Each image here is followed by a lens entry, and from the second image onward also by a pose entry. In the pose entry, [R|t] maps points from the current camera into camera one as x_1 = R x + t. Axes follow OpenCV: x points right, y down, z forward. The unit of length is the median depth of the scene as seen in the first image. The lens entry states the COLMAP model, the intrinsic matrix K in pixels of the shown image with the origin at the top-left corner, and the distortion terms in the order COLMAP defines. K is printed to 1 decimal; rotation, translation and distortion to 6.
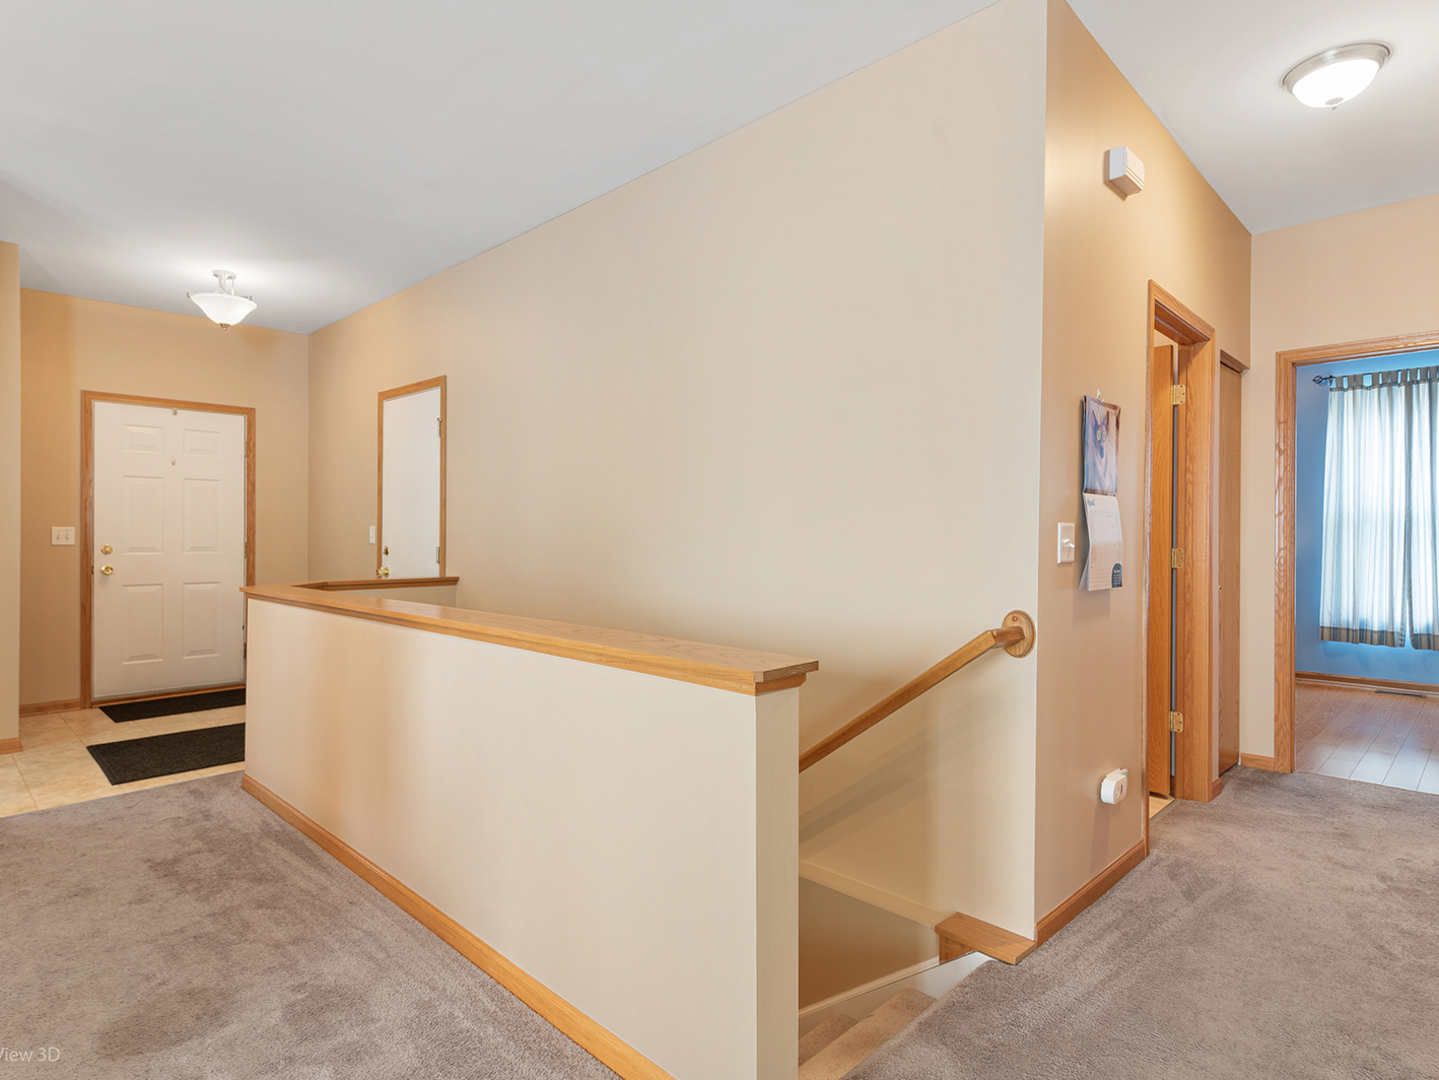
lens RADIAL K [[800.6, 0, 698.3], [0, 800.6, 539.7], [0, 0, 1]] dist [0.015461, -0.001380]
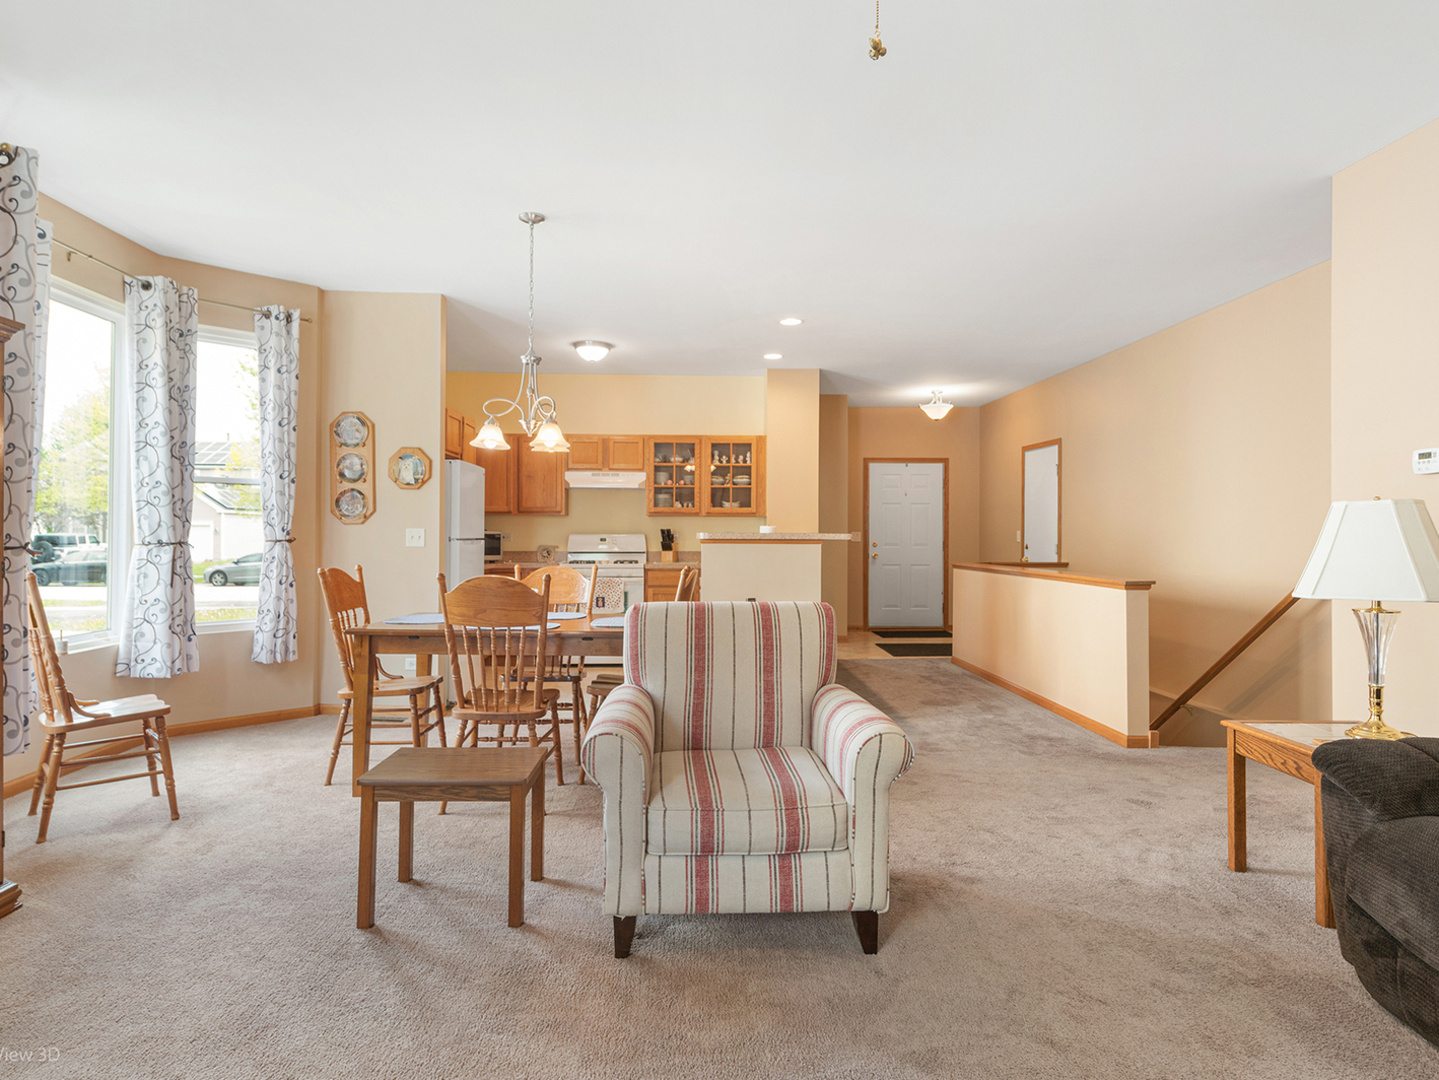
lens RADIAL K [[848.8, 0, 708.3], [0, 848.8, 525.8], [0, 0, 1]] dist [0.016876, -0.002730]
pose [[0.728755, -0.008015, -0.684727, 0.503038], [-0.004326, 0.999858, -0.016309, 0.005443], [0.684761, 0.014847, 0.728617, -1.085995]]
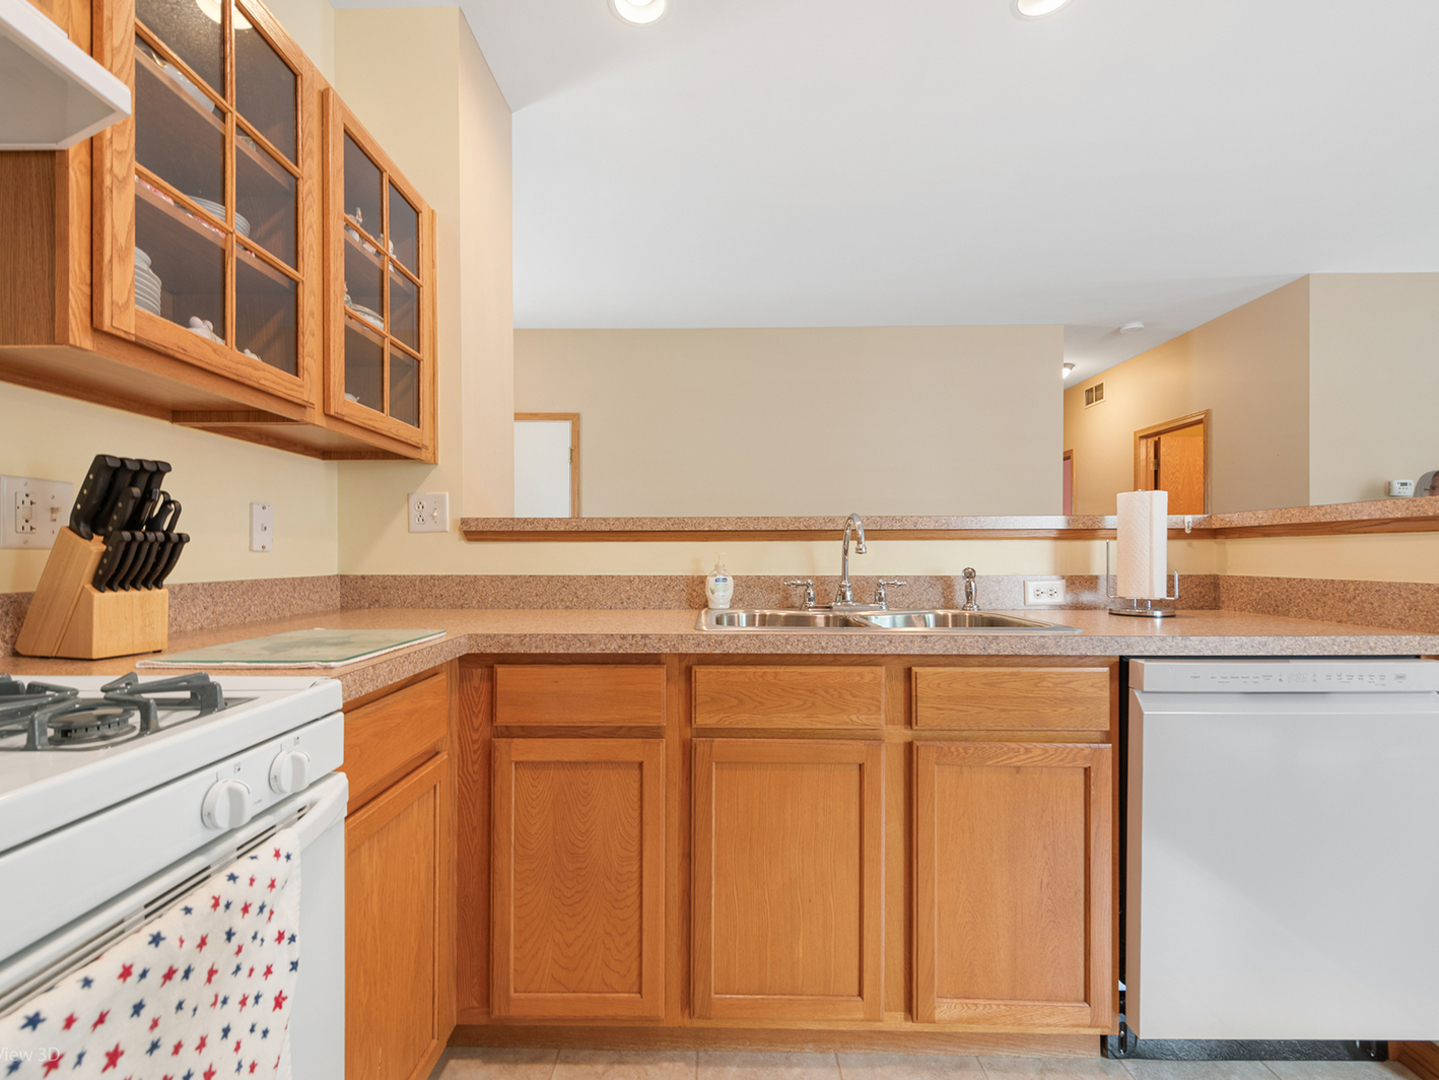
lens RADIAL K [[658.5, 0, 710.2], [0, 658.5, 553.8], [0, 0, 1]] dist [0.018723, -0.000899]
pose [[0.719596, -0.003519, 0.694385, -1.294973], [0.007373, 0.999970, -0.002573, 0.024117], [-0.694354, 0.006971, 0.719600, 0.192900]]
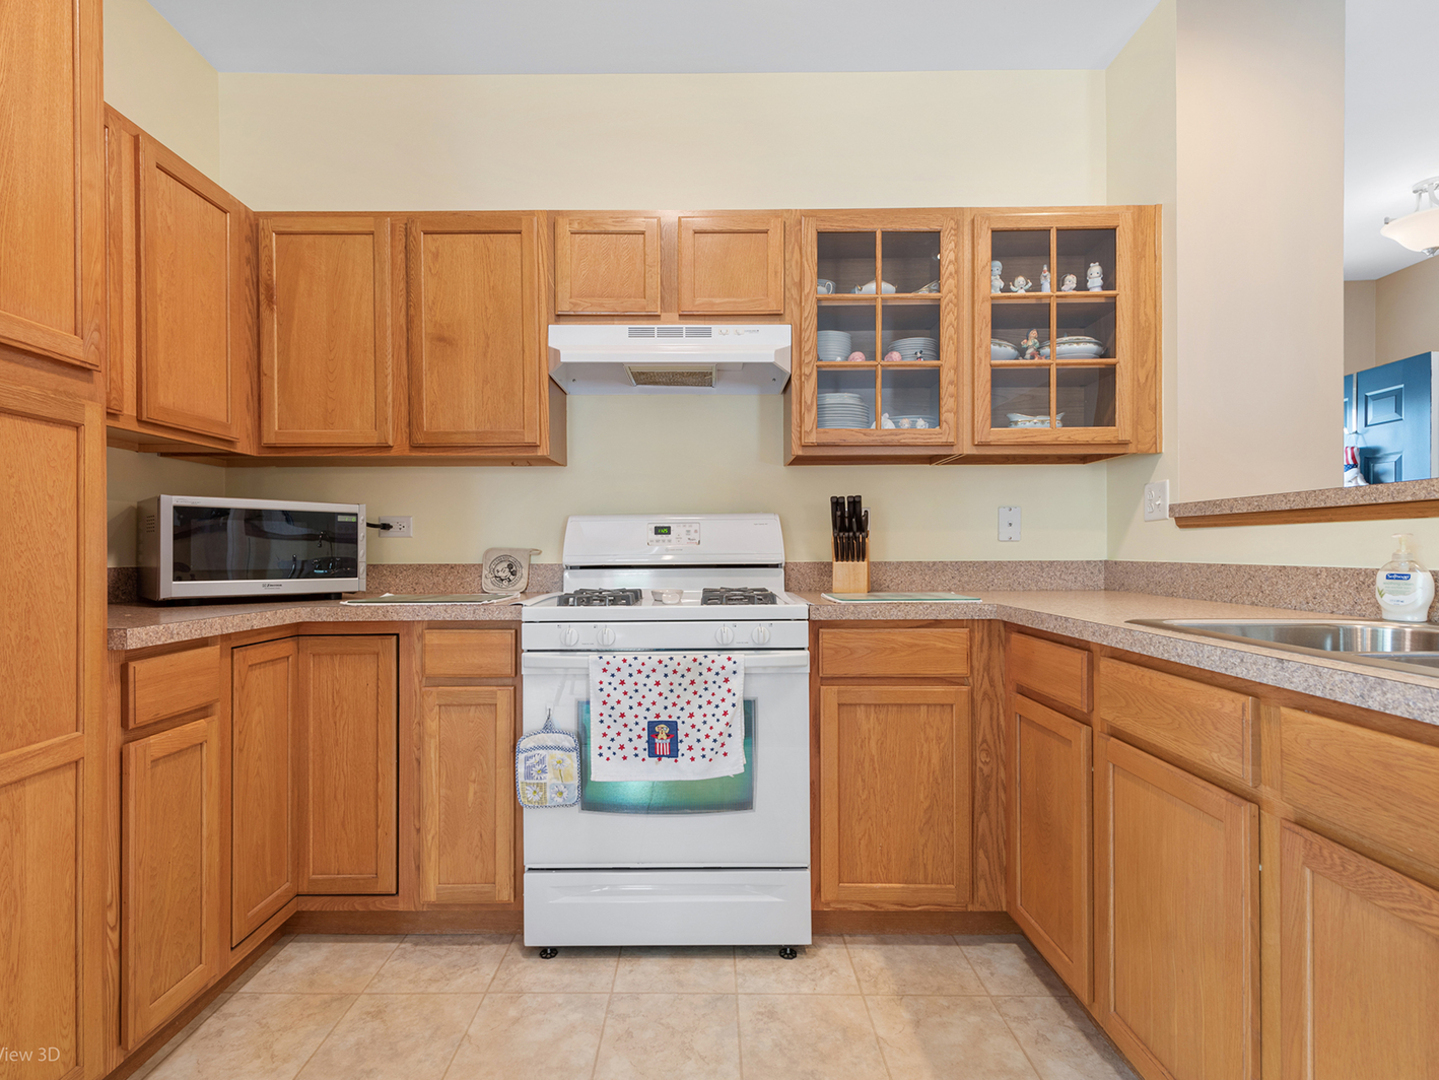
lens RADIAL K [[728.1, 0, 698.3], [0, 728.1, 549.8], [0, 0, 1]] dist [0.015688, -0.000365]
pose [[0.699102, -0.006395, -0.714994, -0.860351], [0.002746, 0.999977, -0.006258, 0.031913], [0.715017, 0.002411, 0.699103, 0.015603]]
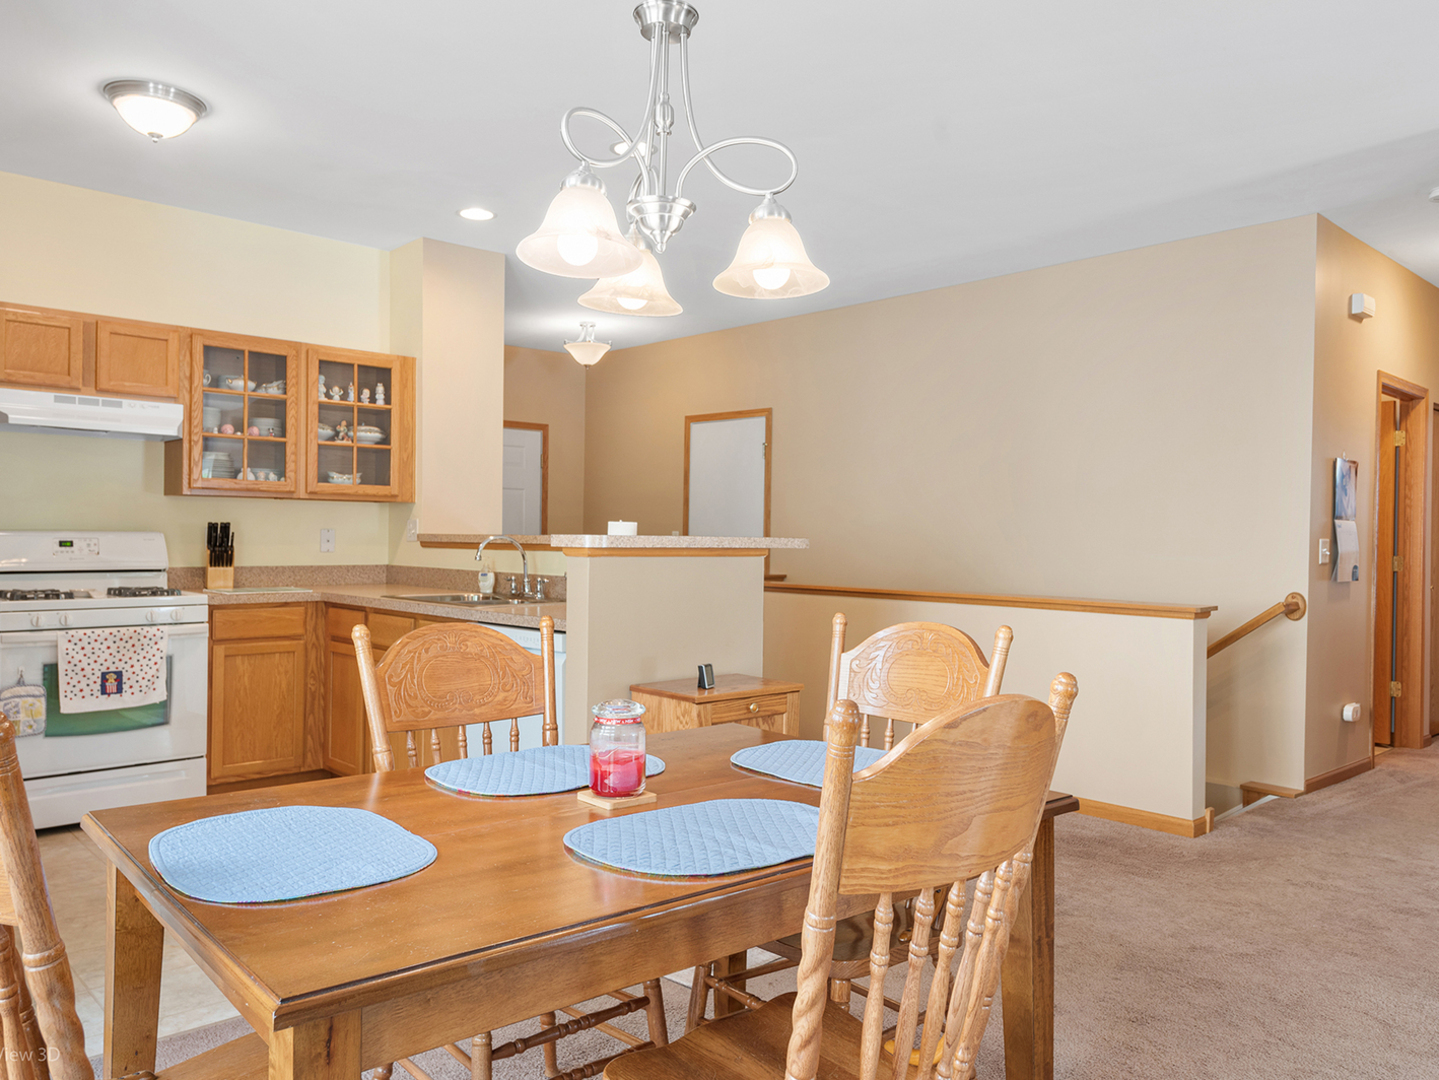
lens RADIAL K [[1060.1, 0, 704.6], [0, 1060.1, 543.1], [0, 0, 1]] dist [0.027214, -0.022593]
pose [[0.998924, 0.008467, -0.045606, -0.503959], [-0.008465, 0.999964, 0.000239, -0.001555], [0.045606, 0.000147, 0.998959, -0.876576]]
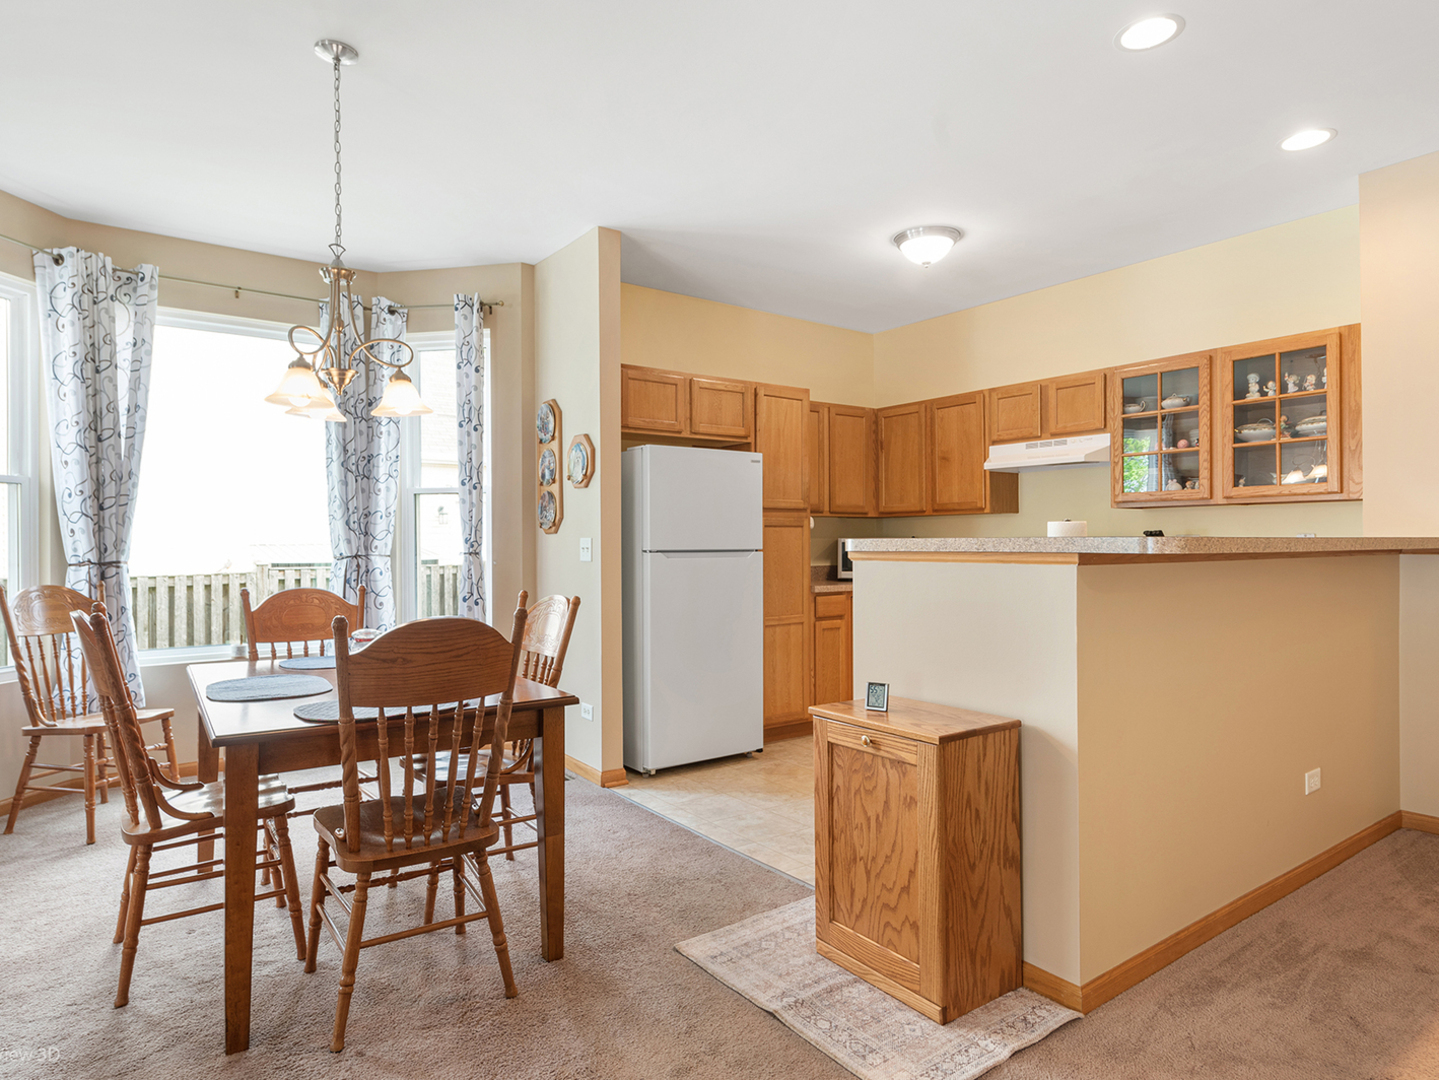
lens RADIAL K [[848.8, 0, 710.4], [0, 848.8, 545.7], [0, 0, 1]] dist [0.016876, -0.002730]
pose [[-0.153607, 0.000253, -0.988132, 0.198222], [0.001764, 0.999998, -0.000018, -0.001603], [0.988130, -0.001746, -0.153607, 0.126239]]
